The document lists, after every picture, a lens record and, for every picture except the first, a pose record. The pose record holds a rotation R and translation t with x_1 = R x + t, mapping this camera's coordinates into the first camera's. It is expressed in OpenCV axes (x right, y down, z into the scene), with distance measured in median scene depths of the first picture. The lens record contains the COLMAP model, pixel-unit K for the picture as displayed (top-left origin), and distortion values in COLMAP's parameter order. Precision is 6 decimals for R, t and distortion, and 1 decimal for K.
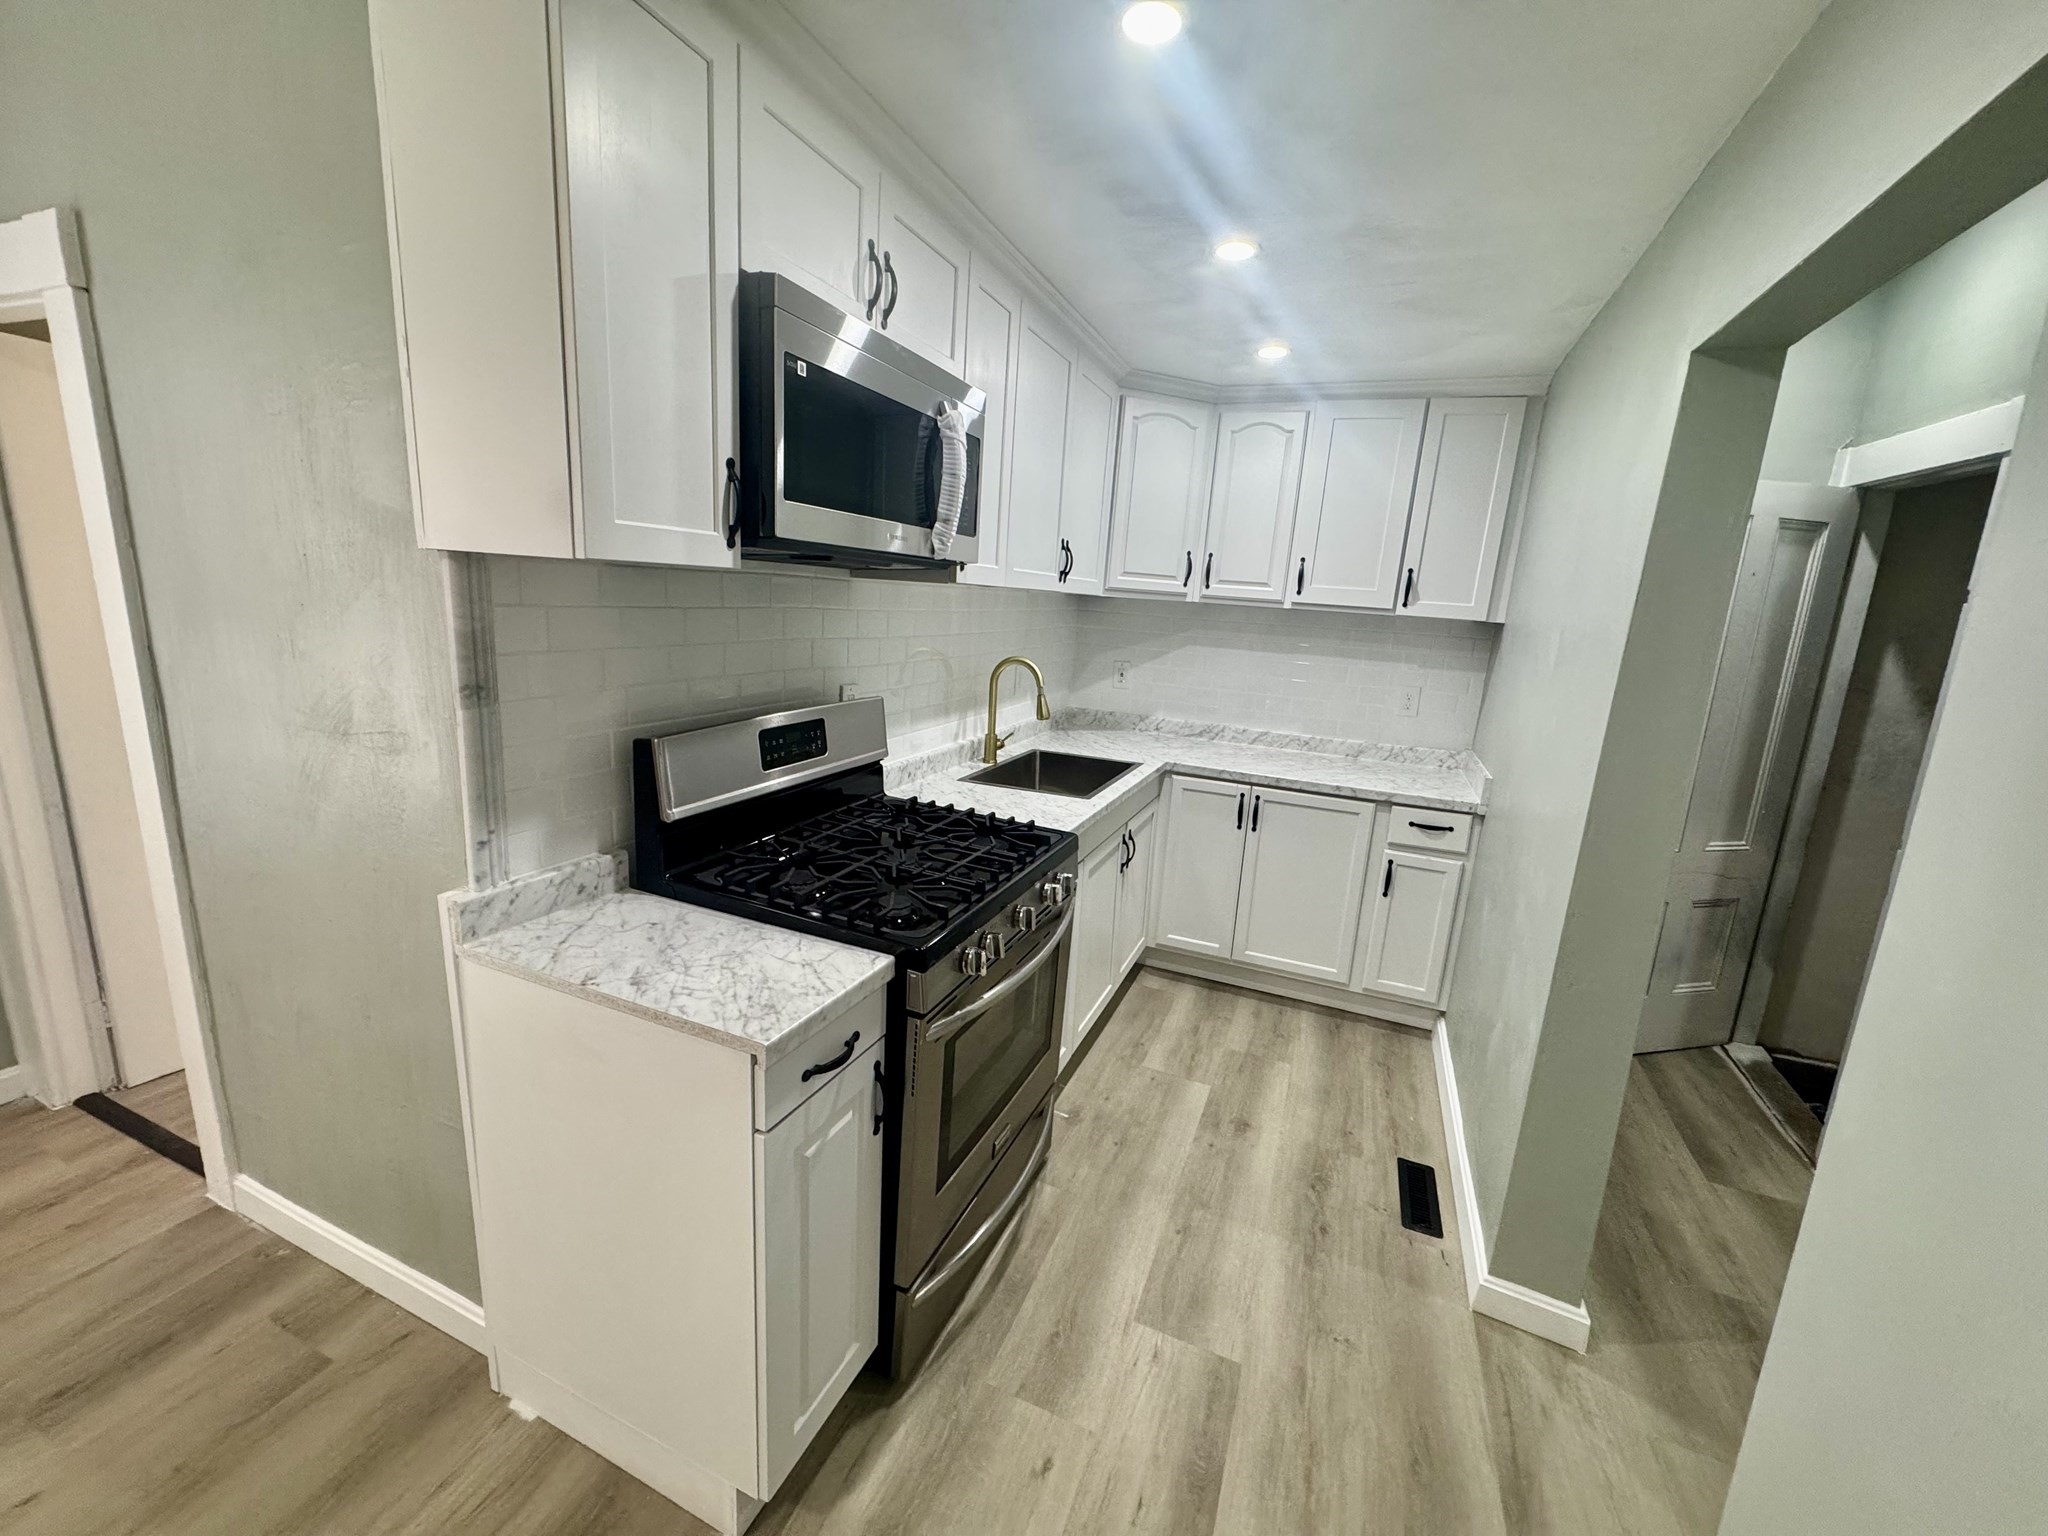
lens RADIAL K [[819.8, 0, 1016.2], [0, 819.8, 772.8], [0, 0, 1]] dist [-0.000473, 0.000039]
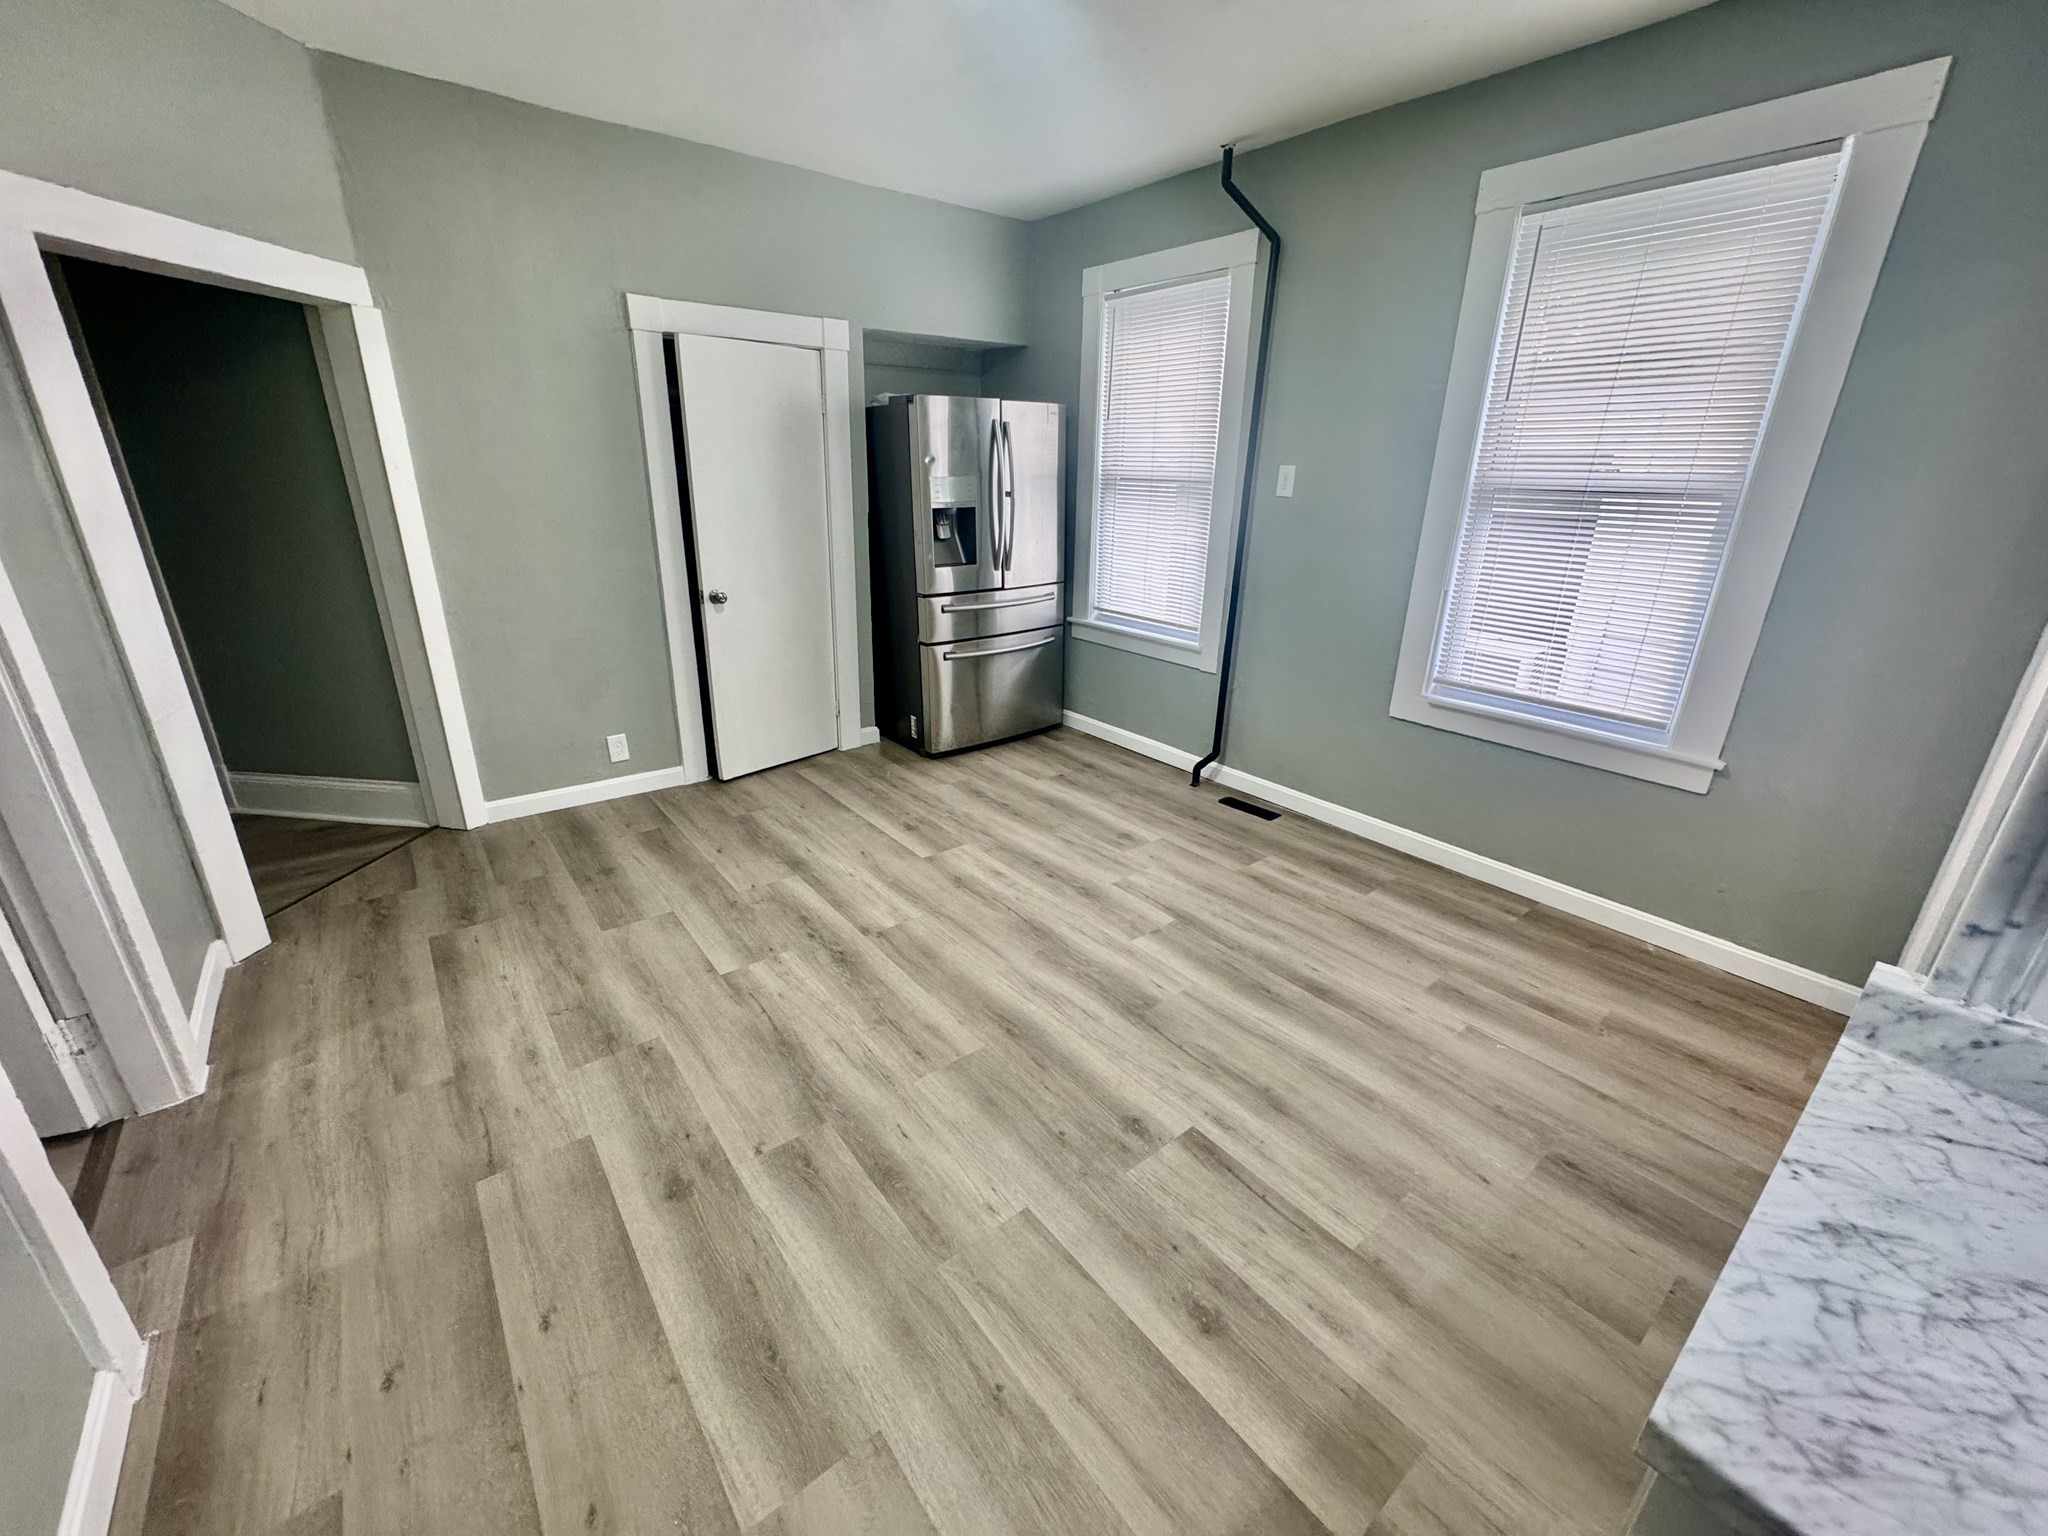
lens RADIAL K [[819.8, 0, 1025.4], [0, 819.8, 773.6], [0, 0, 1]] dist [-0.000473, 0.000039]
pose [[-0.483893, 0.251268, -0.838279, 0.152203], [-0.219234, 0.892543, 0.394086, -0.096574], [0.847221, 0.374475, -0.376809, 0.586042]]
